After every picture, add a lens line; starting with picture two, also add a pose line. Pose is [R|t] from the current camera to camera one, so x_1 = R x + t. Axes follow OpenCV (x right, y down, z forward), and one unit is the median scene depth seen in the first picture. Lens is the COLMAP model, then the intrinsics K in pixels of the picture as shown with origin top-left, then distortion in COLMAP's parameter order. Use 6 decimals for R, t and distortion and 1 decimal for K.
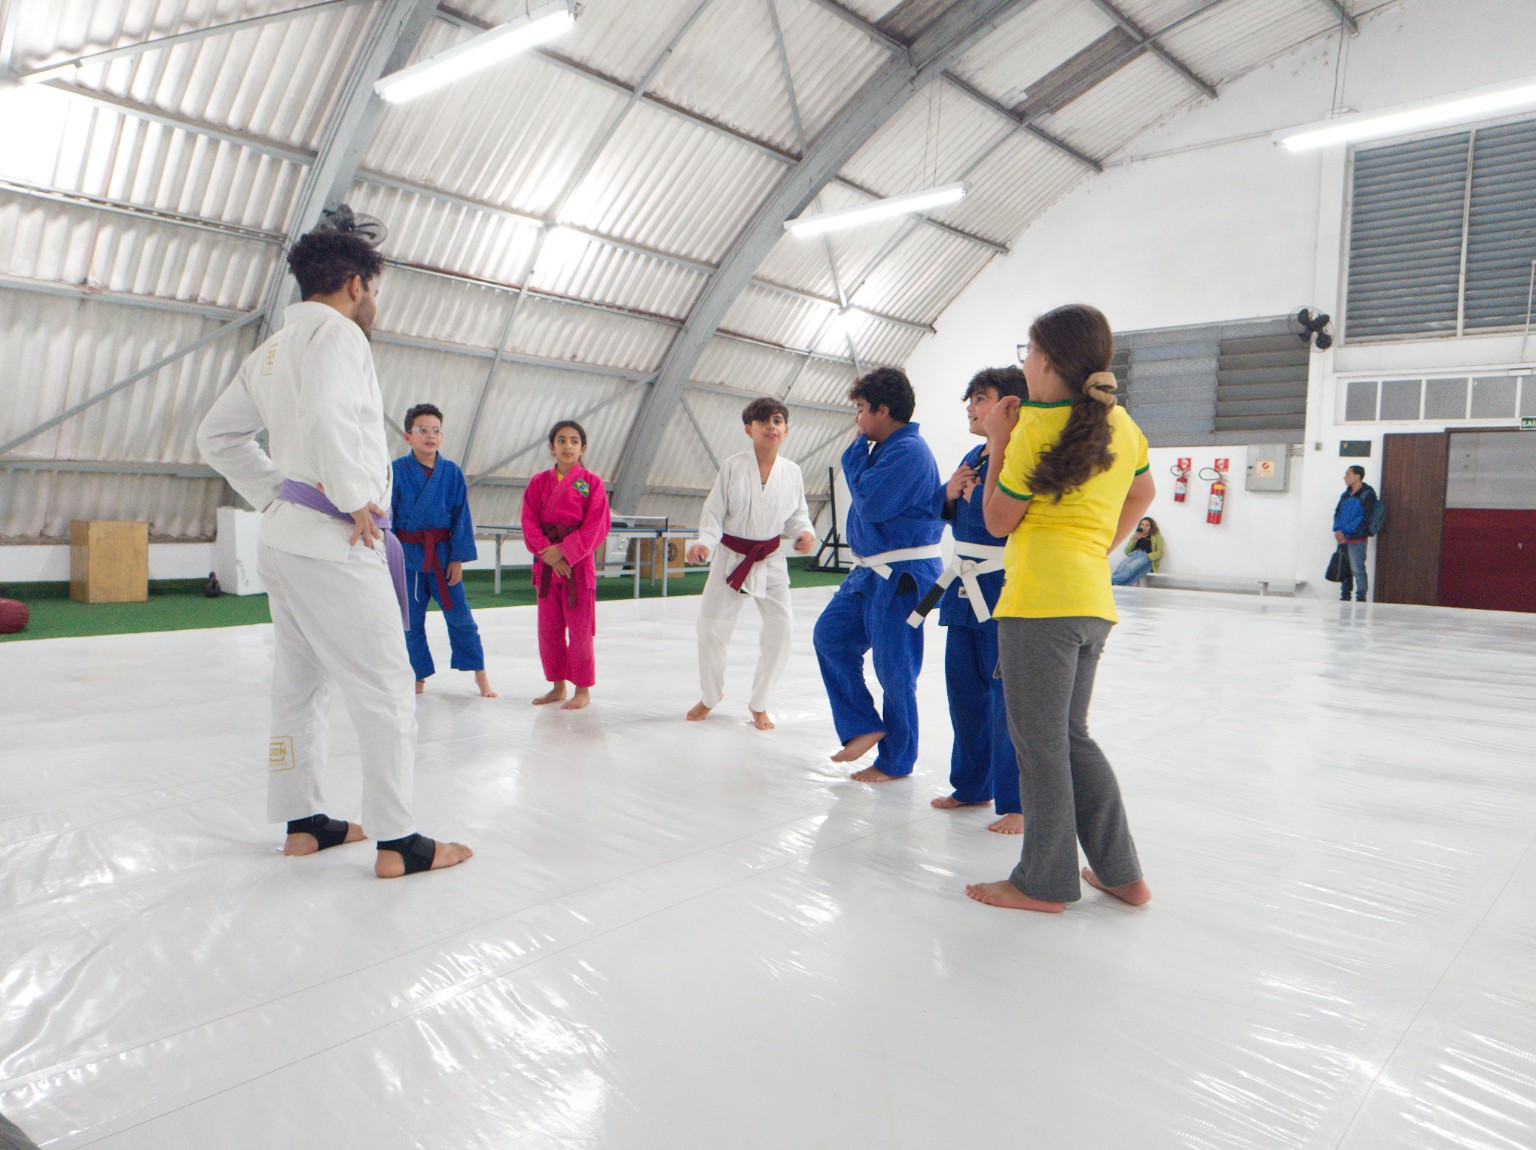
lens RADIAL K [[995.8, 0, 748.7], [0, 995.8, 552.7], [0, 0, 1]] dist [0.001064, -0.023523]
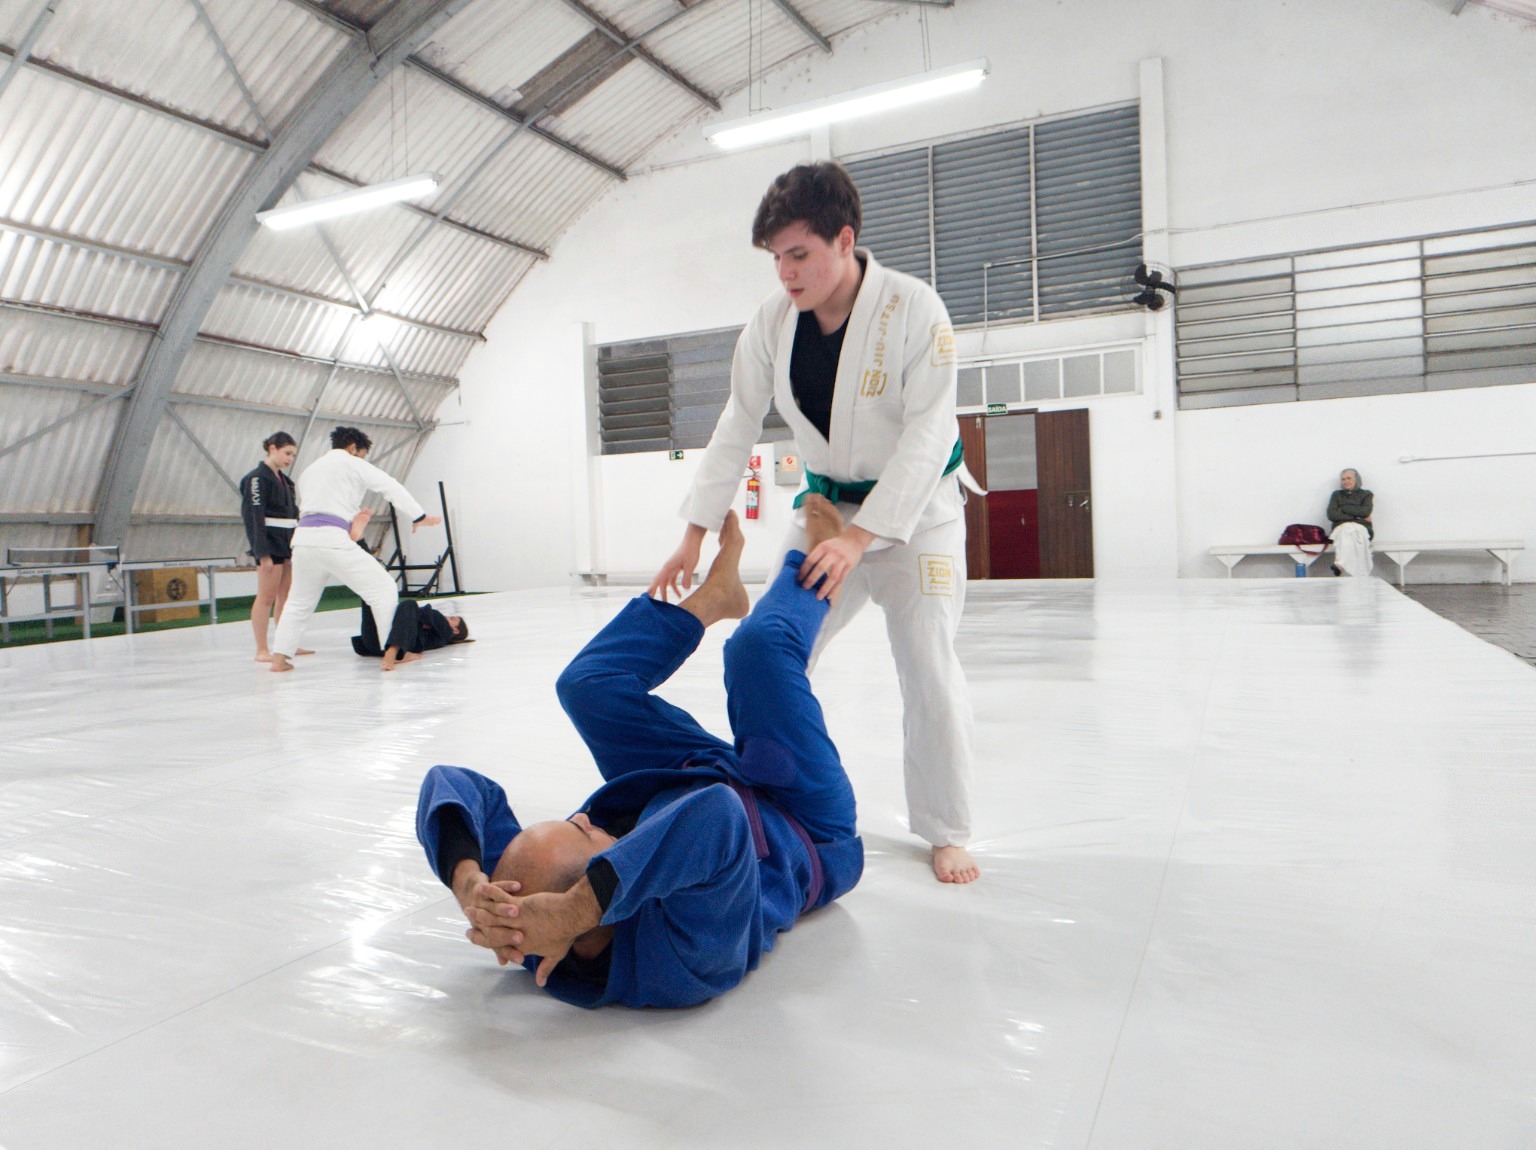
lens RADIAL K [[995.8, 0, 748.7], [0, 995.8, 552.7], [0, 0, 1]] dist [0.001064, -0.023523]
pose [[0.952841, -0.069988, 0.295289, 0.164932], [0.077685, 0.996874, -0.014402, 0.022591], [-0.293358, 0.036663, 0.955299, 0.010470]]
